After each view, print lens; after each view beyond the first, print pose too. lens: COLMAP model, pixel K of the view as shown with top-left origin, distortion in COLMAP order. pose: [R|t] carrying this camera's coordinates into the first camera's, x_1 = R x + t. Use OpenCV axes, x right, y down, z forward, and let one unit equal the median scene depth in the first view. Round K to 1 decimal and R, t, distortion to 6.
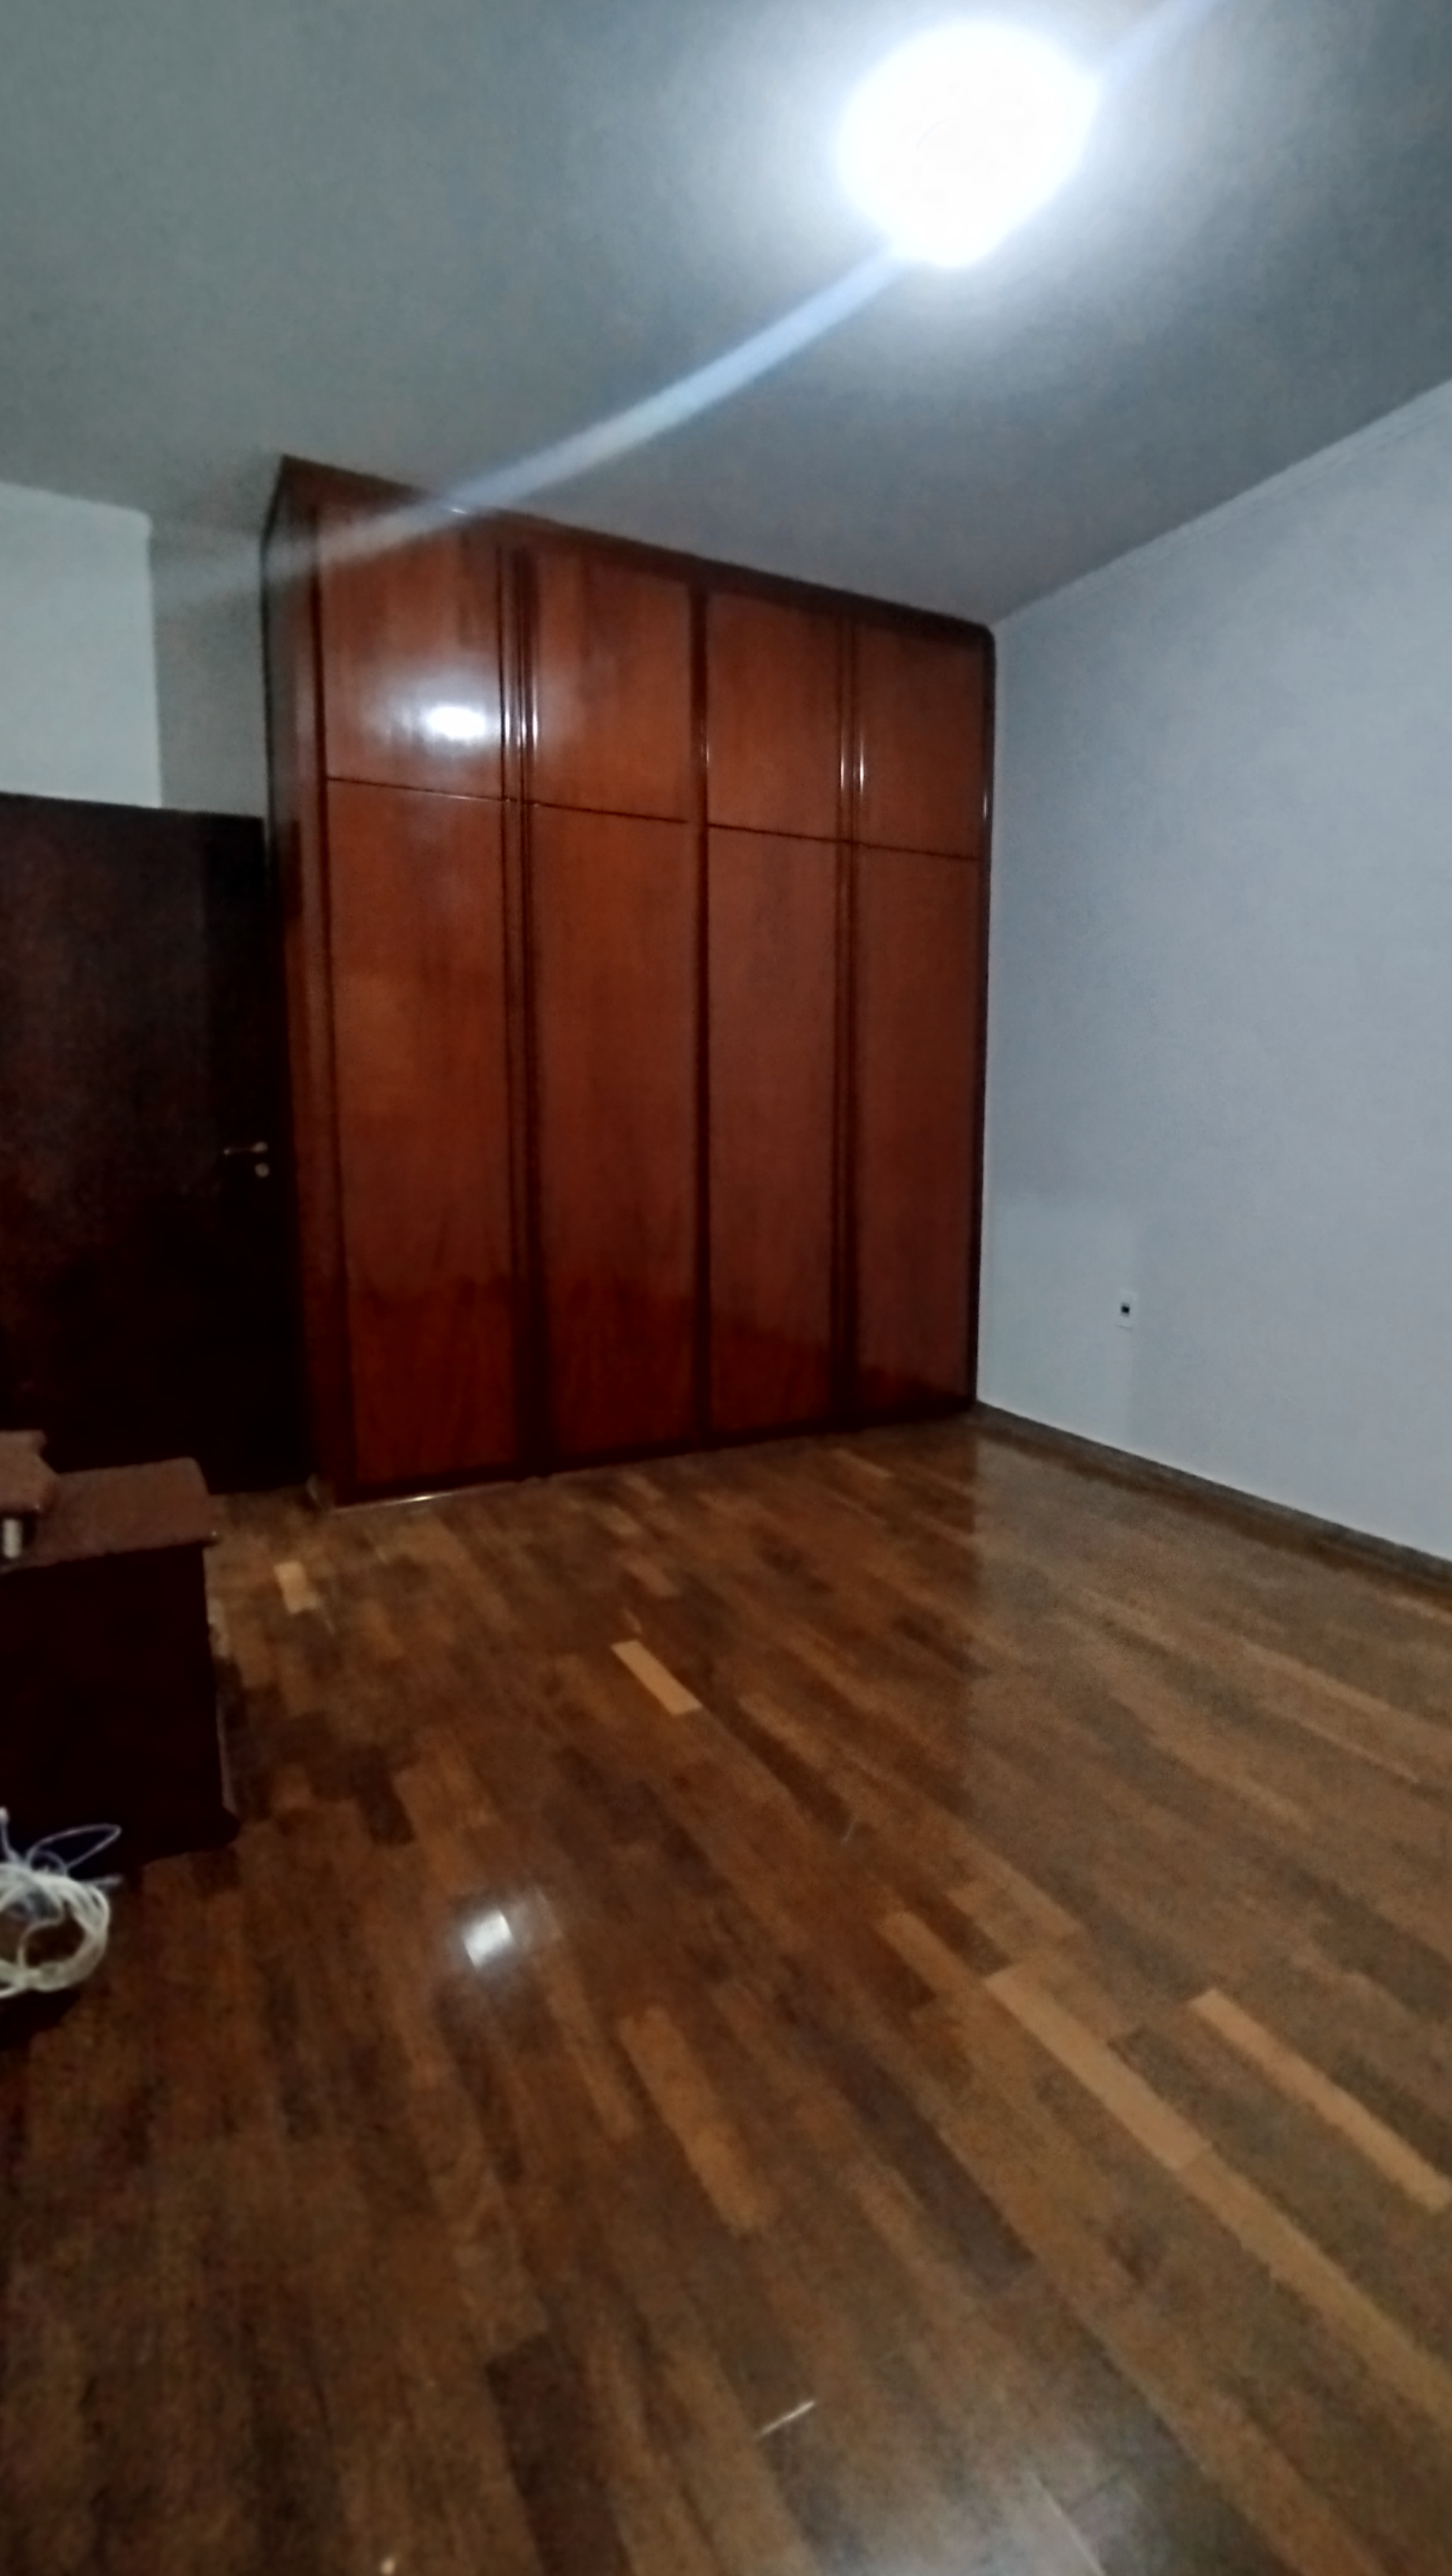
lens RADIAL K [[1189.4, 0, 723.6], [0, 1189.4, 1245.9], [0, 0, 1]] dist [0.000835, 0.000135]
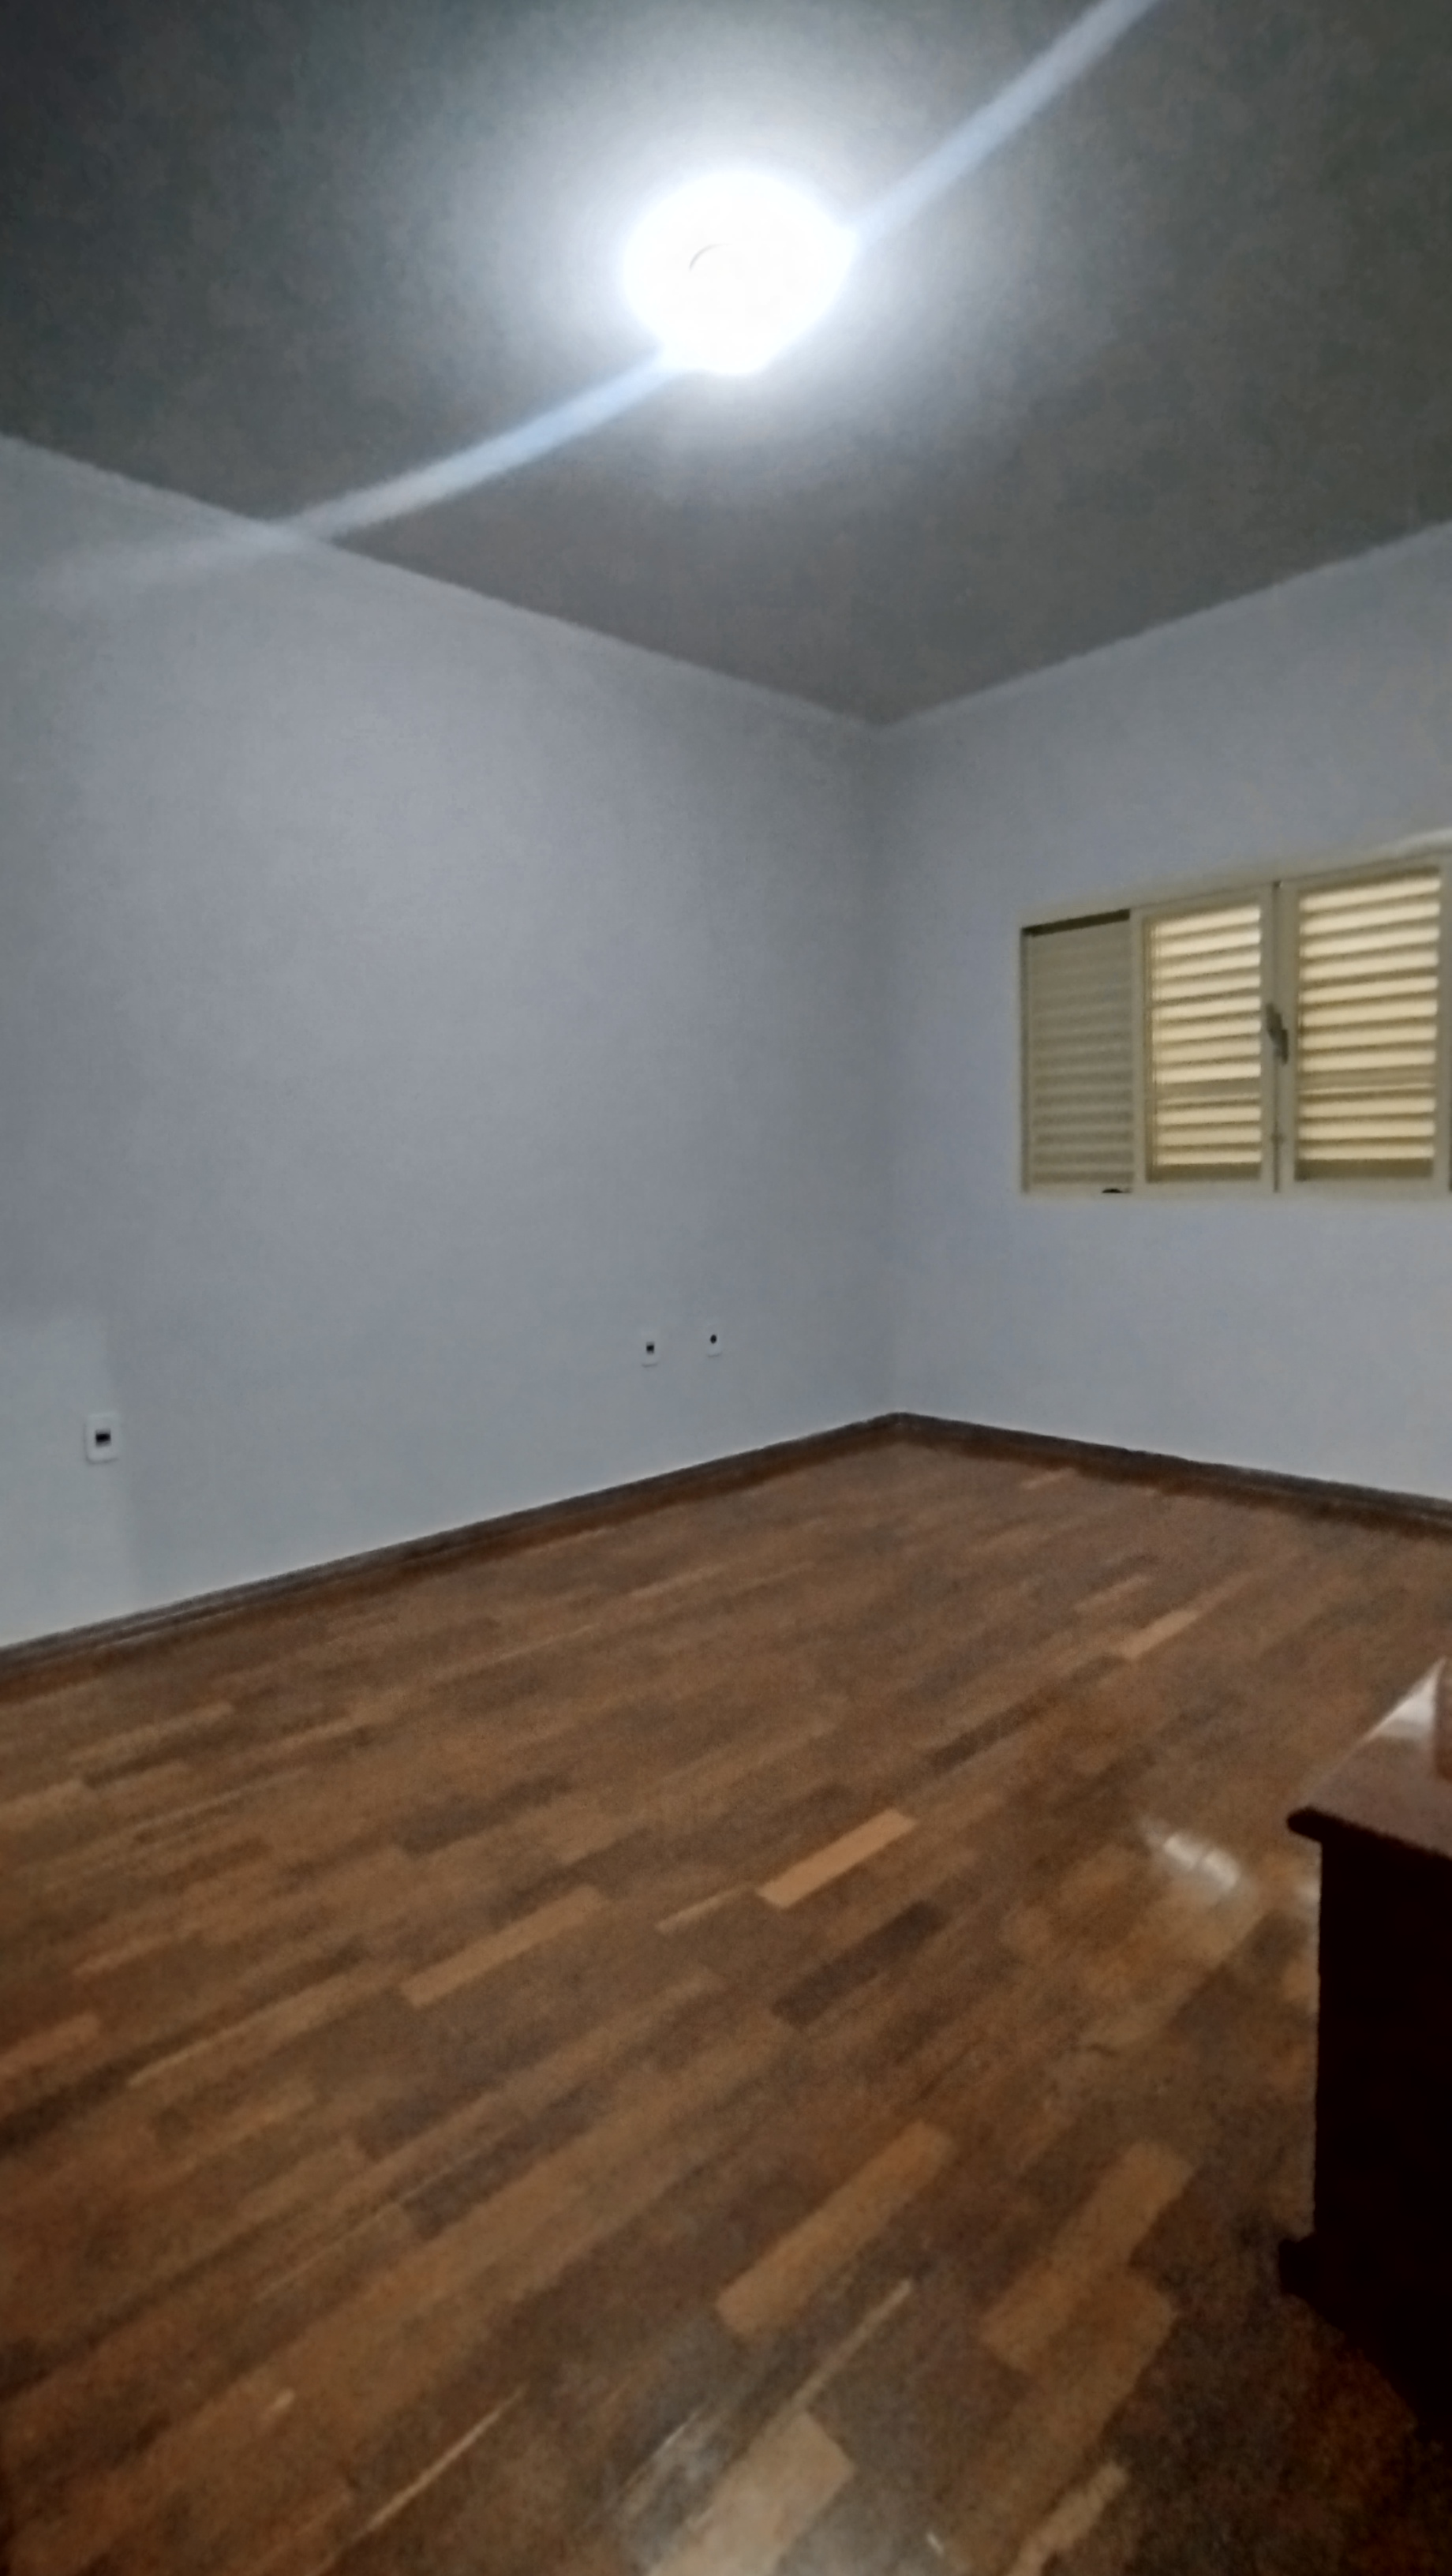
lens RADIAL K [[1189.4, 0, 723.6], [0, 1189.4, 1245.9], [0, 0, 1]] dist [0.000835, 0.000135]
pose [[-0.276172, -0.061605, 0.959132, -0.604999], [0.122744, 0.987511, 0.098770, -0.114800], [-0.953238, 0.145005, -0.265161, 0.925605]]
